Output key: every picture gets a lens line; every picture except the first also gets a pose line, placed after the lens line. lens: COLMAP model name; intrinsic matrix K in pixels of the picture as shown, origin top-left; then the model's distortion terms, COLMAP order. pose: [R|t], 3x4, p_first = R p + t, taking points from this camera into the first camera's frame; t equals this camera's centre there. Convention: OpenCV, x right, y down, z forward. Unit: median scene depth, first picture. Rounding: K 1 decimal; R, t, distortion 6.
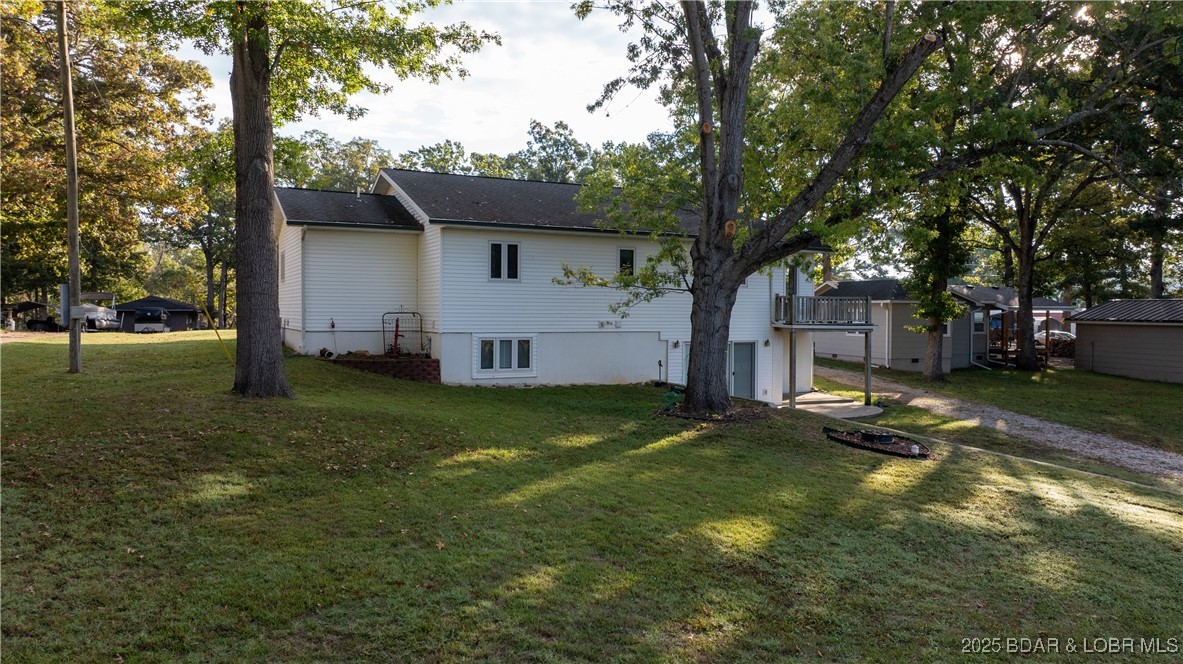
lens RADIAL K [[837.8, 0, 596.8], [0, 837.8, 325.7], [0, 0, 1]] dist [-0.036063, 0.048877]
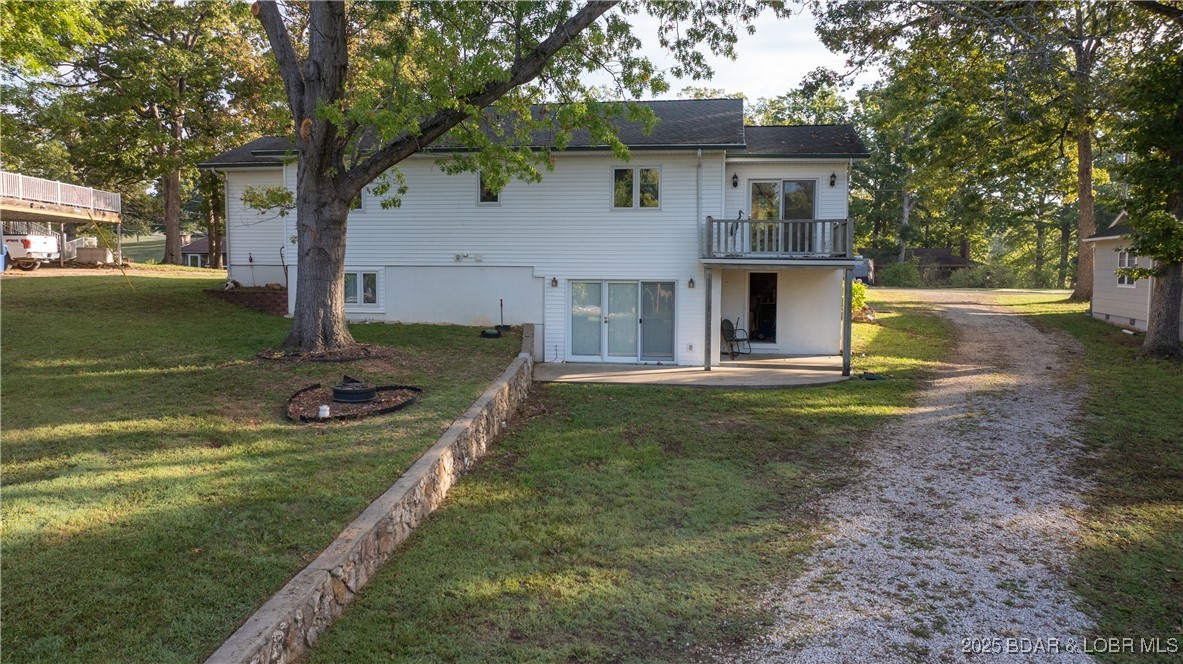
lens RADIAL K [[837.8, 0, 596.8], [0, 837.8, 325.7], [0, 0, 1]] dist [-0.036063, 0.048877]
pose [[0.796217, 0.049428, -0.602989, 0.693374], [-0.003880, 0.997054, 0.076606, 0.002099], [0.604999, -0.058655, 0.794063, 0.399609]]
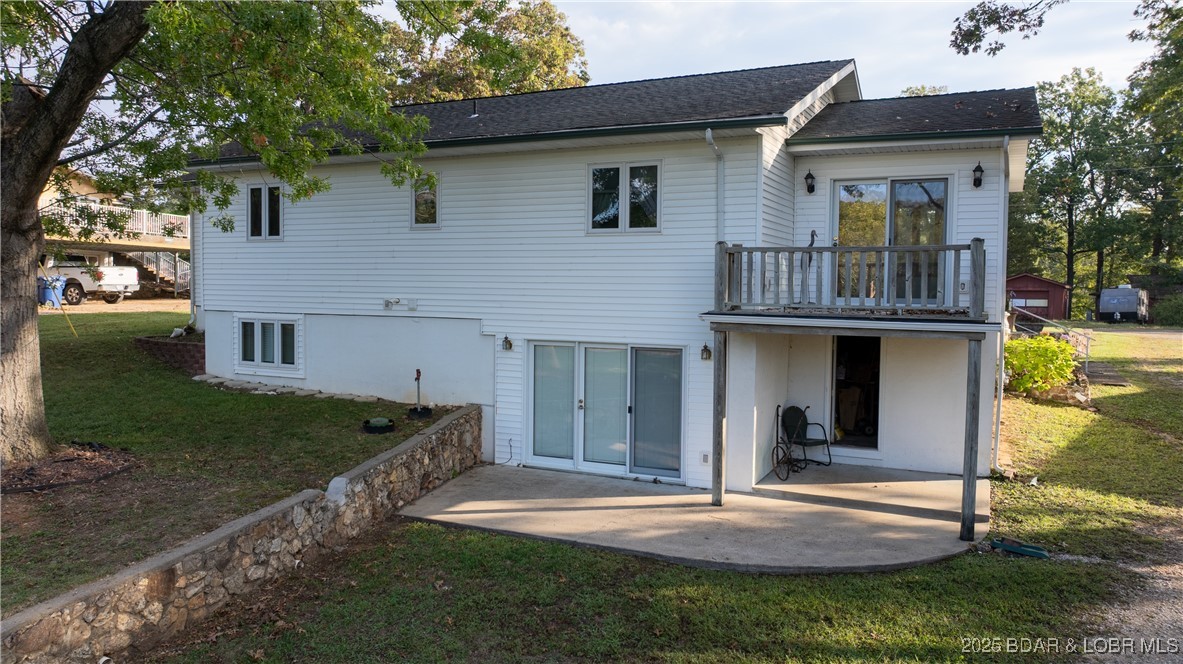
lens RADIAL K [[837.8, 0, 596.8], [0, 837.8, 325.7], [0, 0, 1]] dist [-0.036063, 0.048877]
pose [[0.594297, 0.045784, -0.802941, 0.623309], [-0.007394, 0.998647, 0.051471, -0.019335], [0.804212, -0.024652, 0.593832, 0.794620]]
